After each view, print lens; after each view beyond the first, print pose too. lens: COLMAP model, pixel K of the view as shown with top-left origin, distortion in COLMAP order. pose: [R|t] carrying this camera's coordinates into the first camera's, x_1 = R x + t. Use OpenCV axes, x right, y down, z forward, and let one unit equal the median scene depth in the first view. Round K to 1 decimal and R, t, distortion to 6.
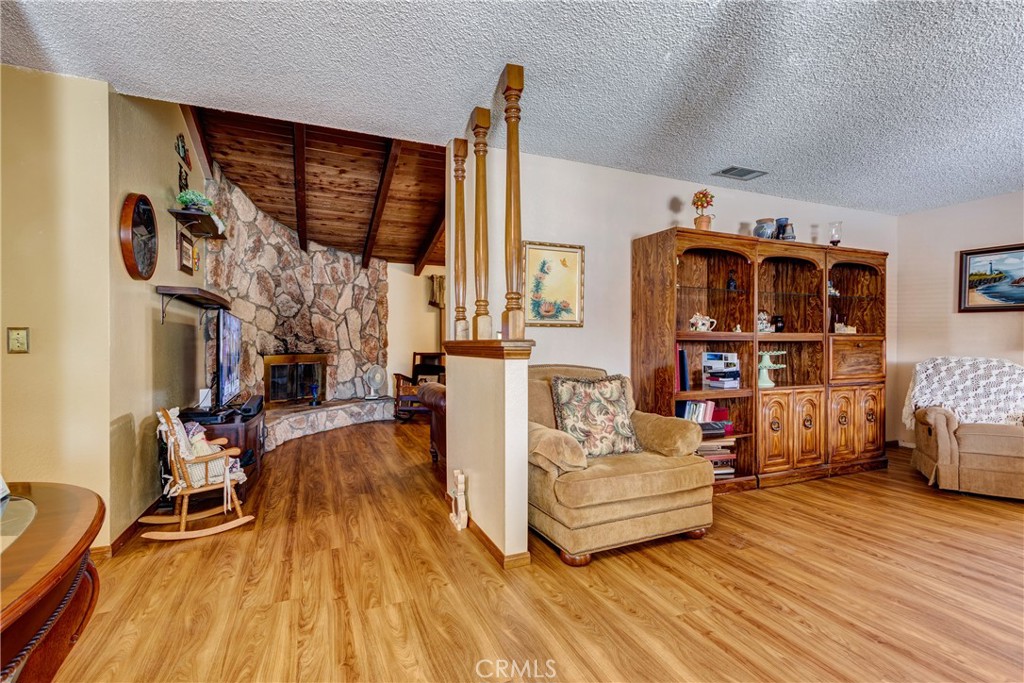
lens RADIAL K [[475.4, 0, 506.7], [0, 475.4, 343.7], [0, 0, 1]] dist [0.011010, -0.005608]
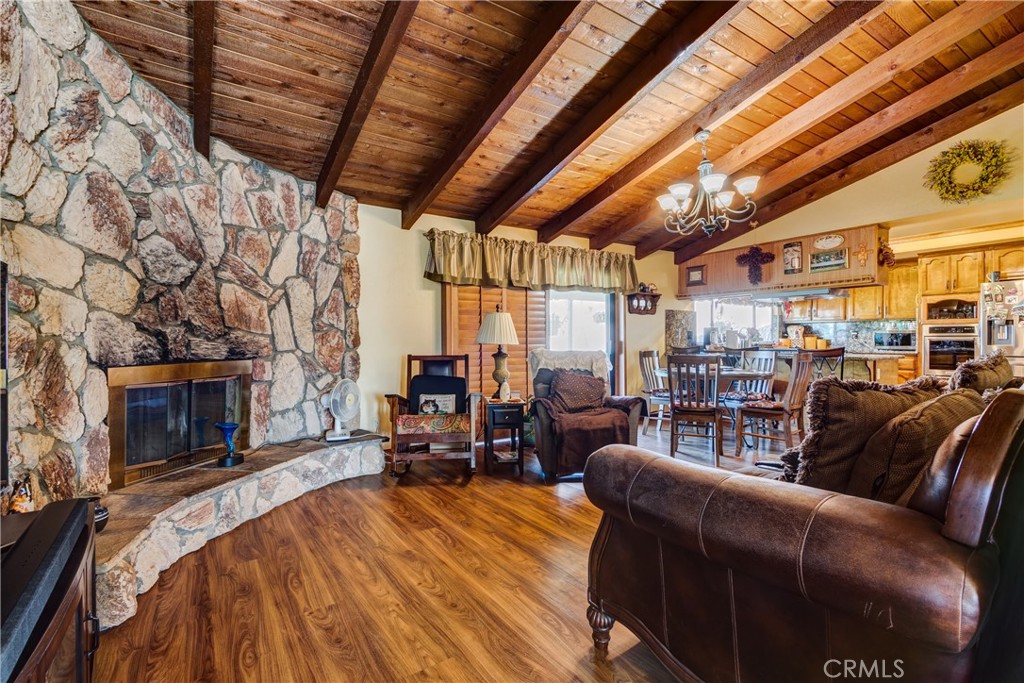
lens RADIAL K [[475.4, 0, 516.4], [0, 475.4, 344.6], [0, 0, 1]] dist [0.011010, -0.005608]
pose [[0.979537, -0.002691, 0.201245, -0.174695], [0.001089, 0.999967, 0.008066, 0.000198], [-0.201260, -0.007682, 0.979508, 0.376718]]
